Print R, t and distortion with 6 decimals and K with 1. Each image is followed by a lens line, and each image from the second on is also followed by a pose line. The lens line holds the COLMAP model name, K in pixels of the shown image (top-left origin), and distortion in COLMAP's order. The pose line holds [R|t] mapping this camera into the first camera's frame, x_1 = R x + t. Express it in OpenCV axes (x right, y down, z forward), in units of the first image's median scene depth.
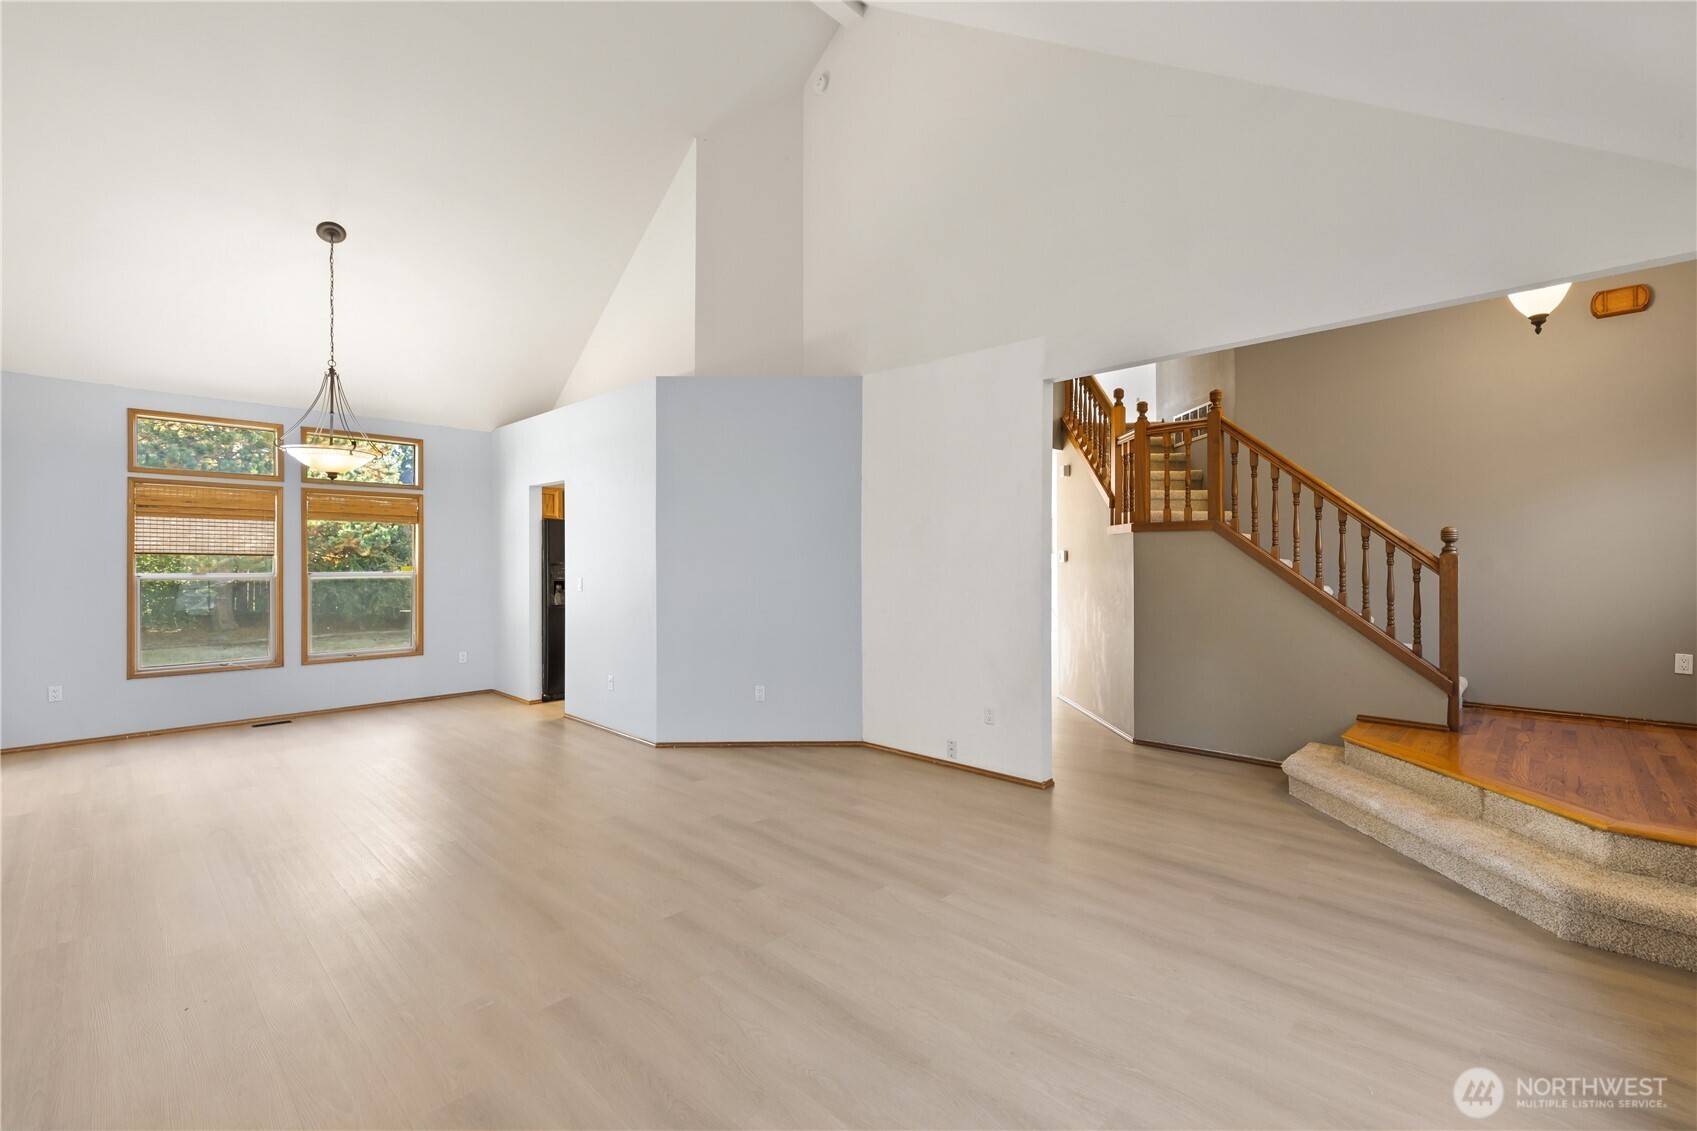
lens RADIAL K [[716.7, 0, 864.3], [0, 716.7, 569.4], [0, 0, 1]] dist [0.002052, -0.000461]
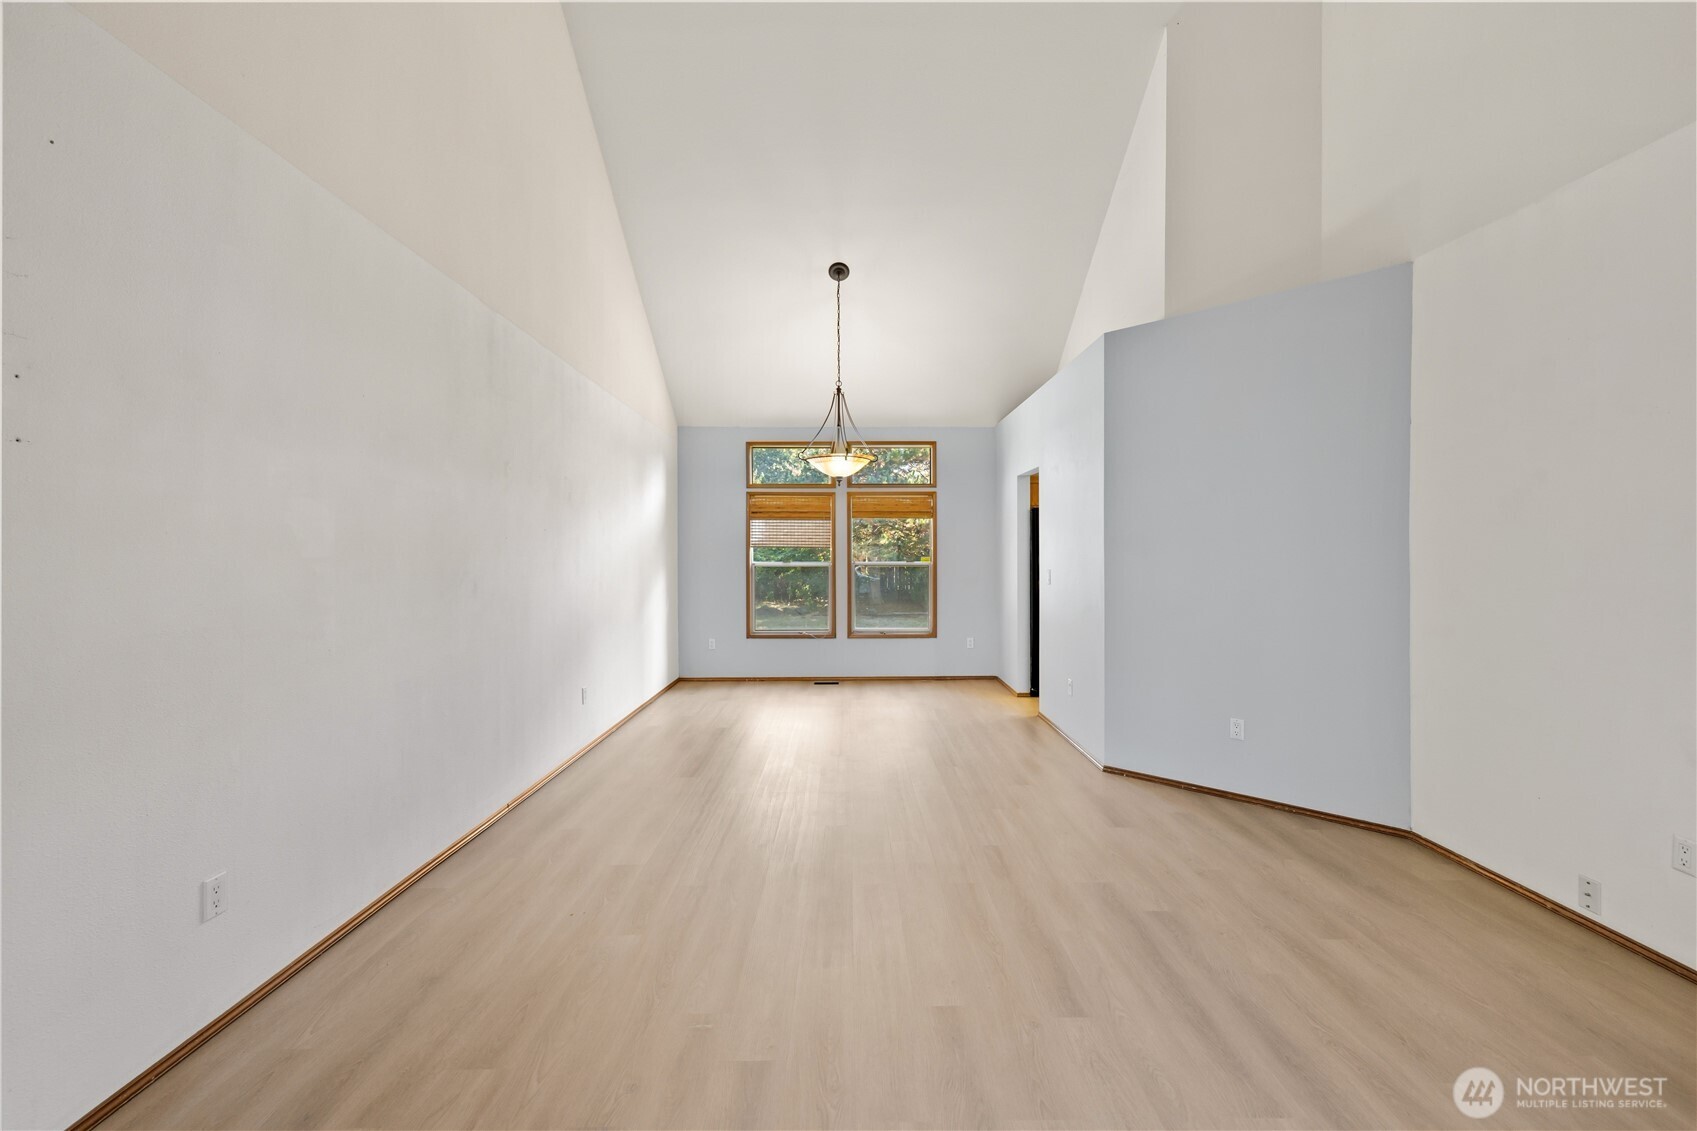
lens RADIAL K [[716.7, 0, 856.1], [0, 716.7, 557.4], [0, 0, 1]] dist [0.002052, -0.000461]
pose [[0.692827, 0.001510, -0.721102, 0.118367], [-0.002857, 0.999996, -0.000650, -0.002899], [0.721098, 0.002510, 0.692829, 0.203526]]
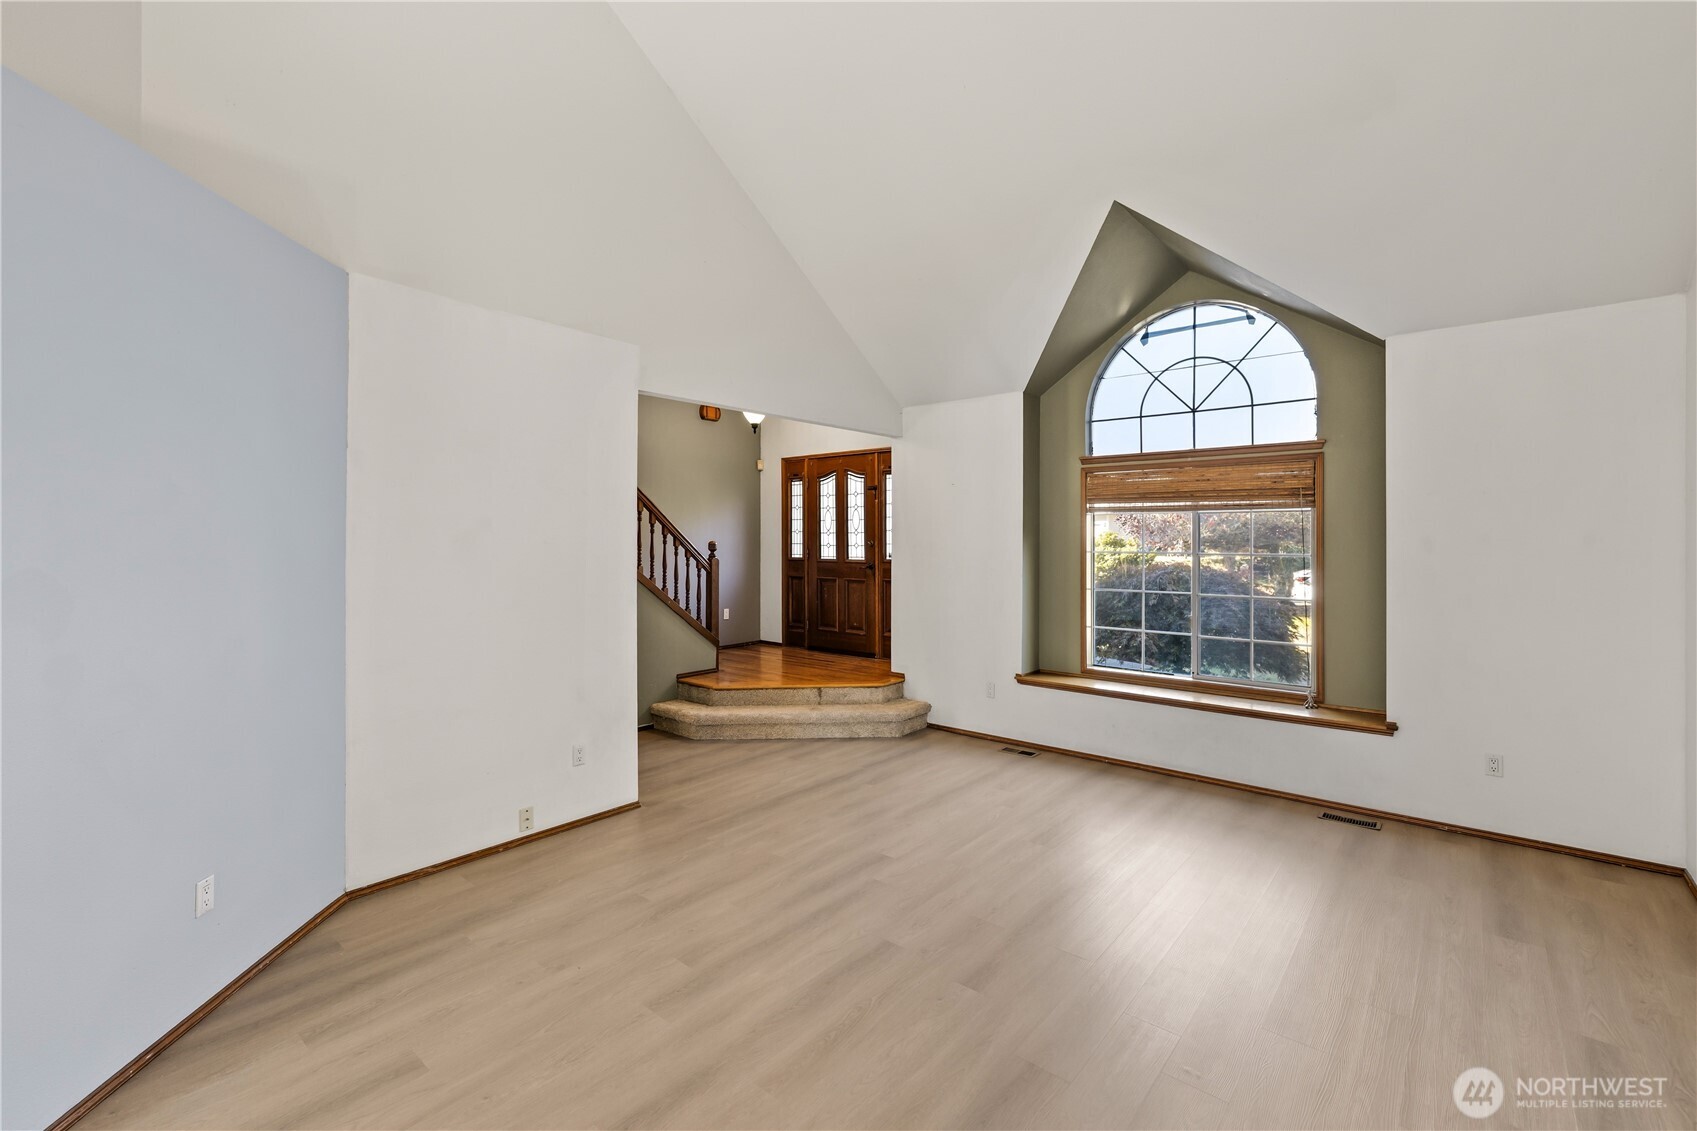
lens RADIAL K [[716.7, 0, 844.5], [0, 716.7, 541.8], [0, 0, 1]] dist [0.002052, -0.000461]
pose [[-0.042540, 0.000873, 0.999094, -0.617188], [0.007434, 0.999972, -0.000557, -0.044487], [-0.999067, 0.007404, -0.042545, 0.627293]]
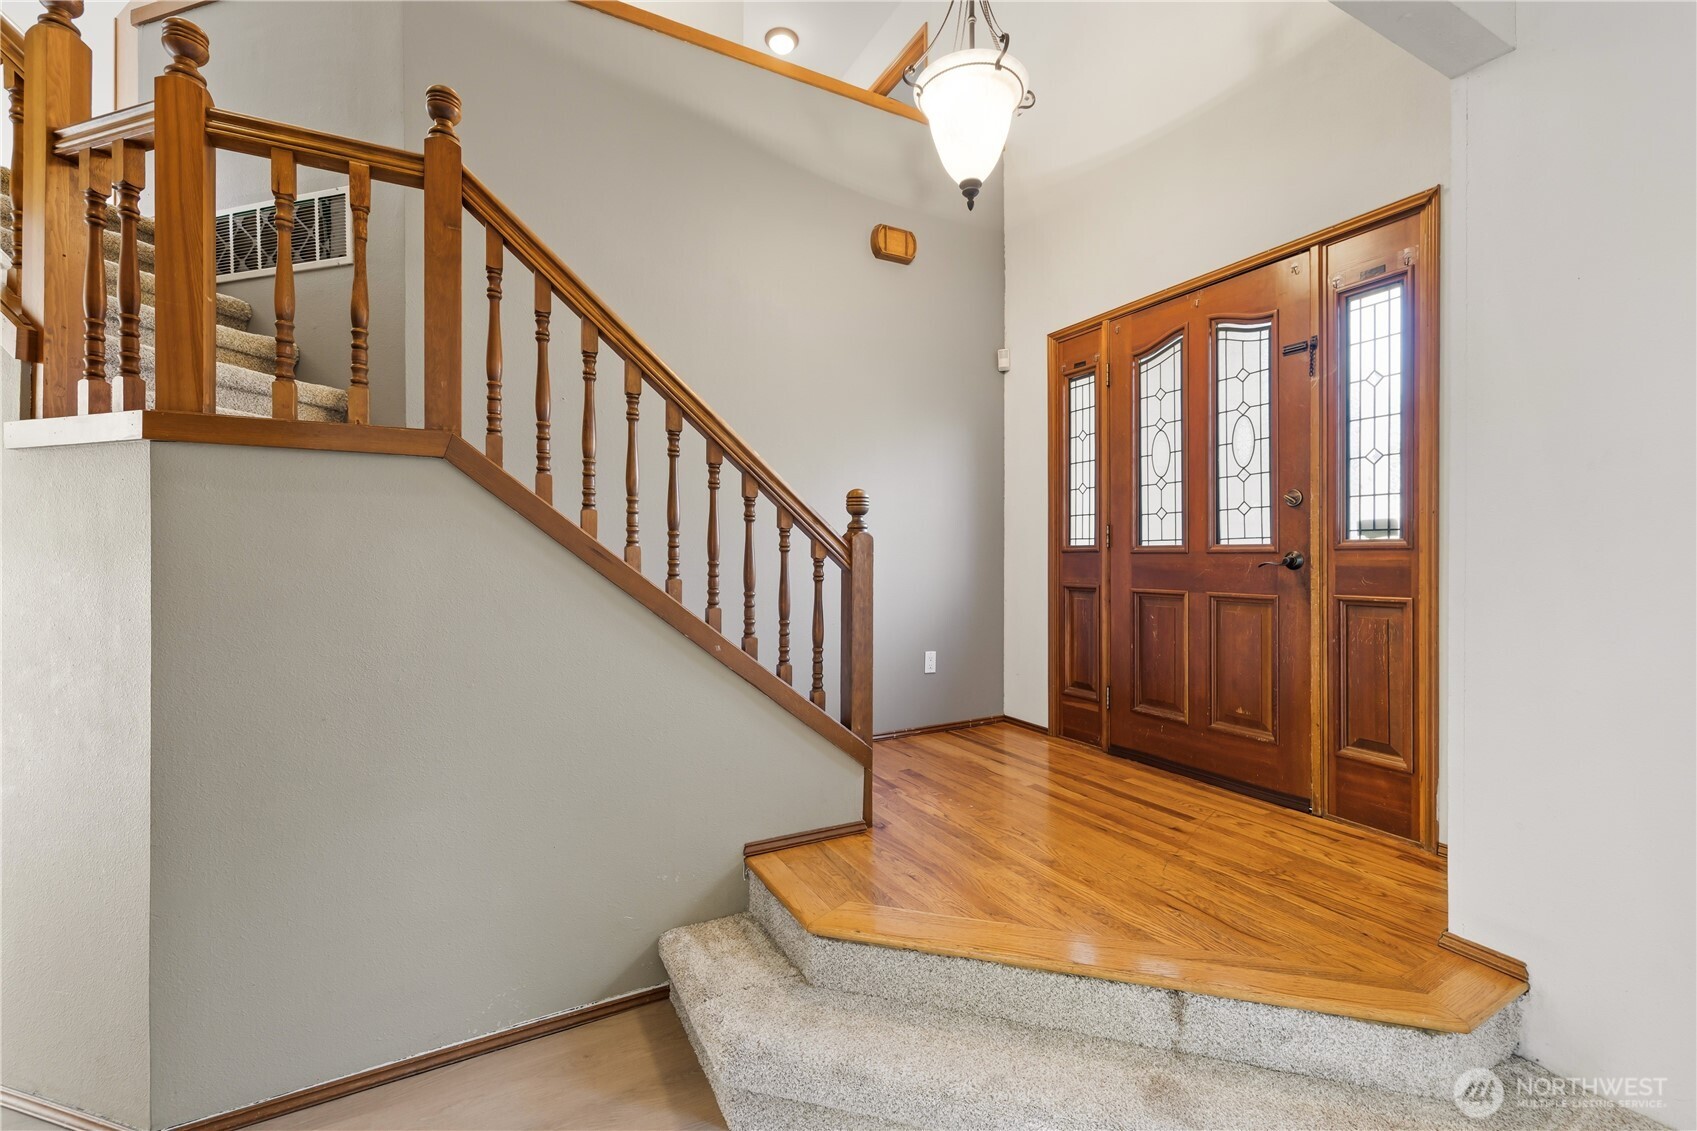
lens RADIAL K [[716.7, 0, 852.7], [0, 716.7, 559.2], [0, 0, 1]] dist [0.002052, -0.000461]
pose [[0.318196, -0.002317, 0.948022, 0.192424], [0.006131, 0.999981, 0.000387, -0.000306], [-0.948005, 0.005689, 0.318204, 0.654063]]
